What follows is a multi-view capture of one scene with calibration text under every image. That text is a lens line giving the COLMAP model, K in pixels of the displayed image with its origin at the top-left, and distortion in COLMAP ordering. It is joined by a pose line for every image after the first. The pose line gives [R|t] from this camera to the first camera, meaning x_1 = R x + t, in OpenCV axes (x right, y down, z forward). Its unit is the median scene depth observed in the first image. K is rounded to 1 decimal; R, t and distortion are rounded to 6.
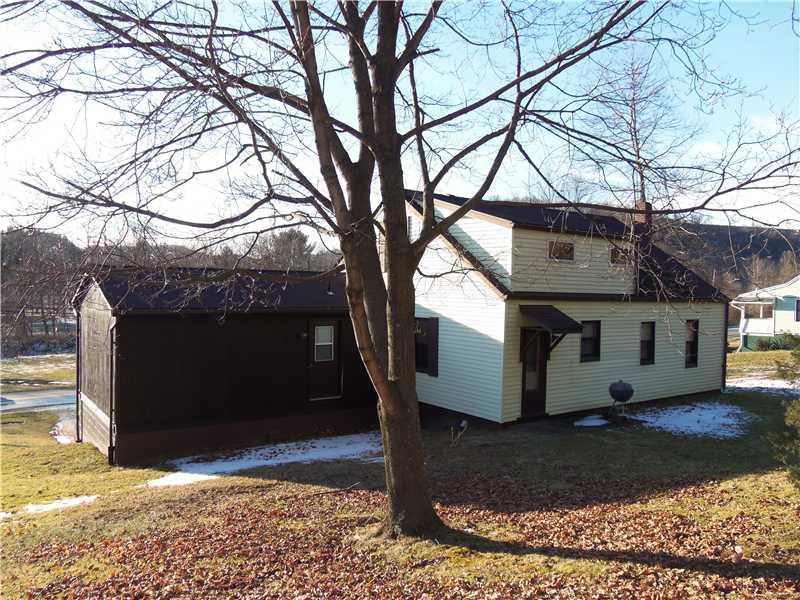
lens RADIAL K [[625.4, 0, 383.5], [0, 625.4, 297.2], [0, 0, 1]] dist [-0.065928, 0.075952]
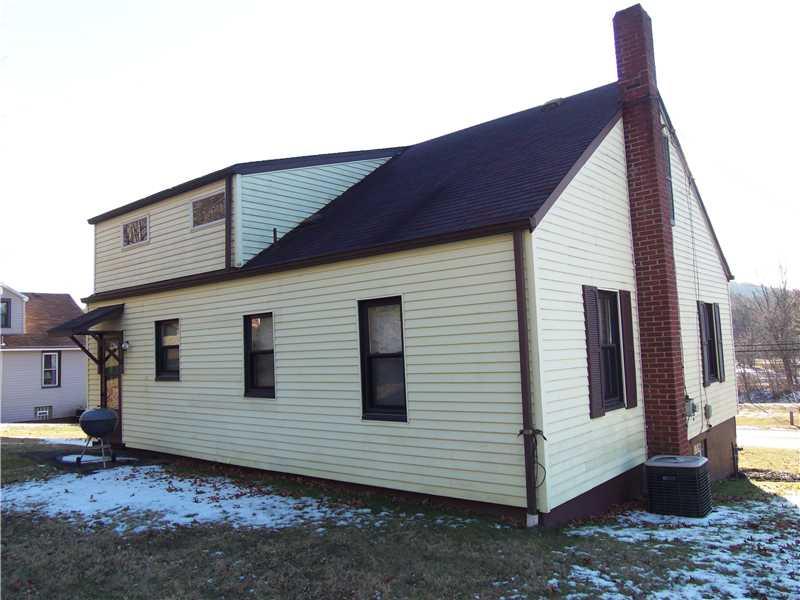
lens RADIAL K [[625.4, 0, 383.5], [0, 625.4, 297.2], [0, 0, 1]] dist [-0.065928, 0.075952]
pose [[0.259793, -0.114729, -0.958825, 0.965891], [0.026090, 0.993389, -0.111796, 0.087029], [0.965312, 0.004028, 0.261068, 0.964405]]
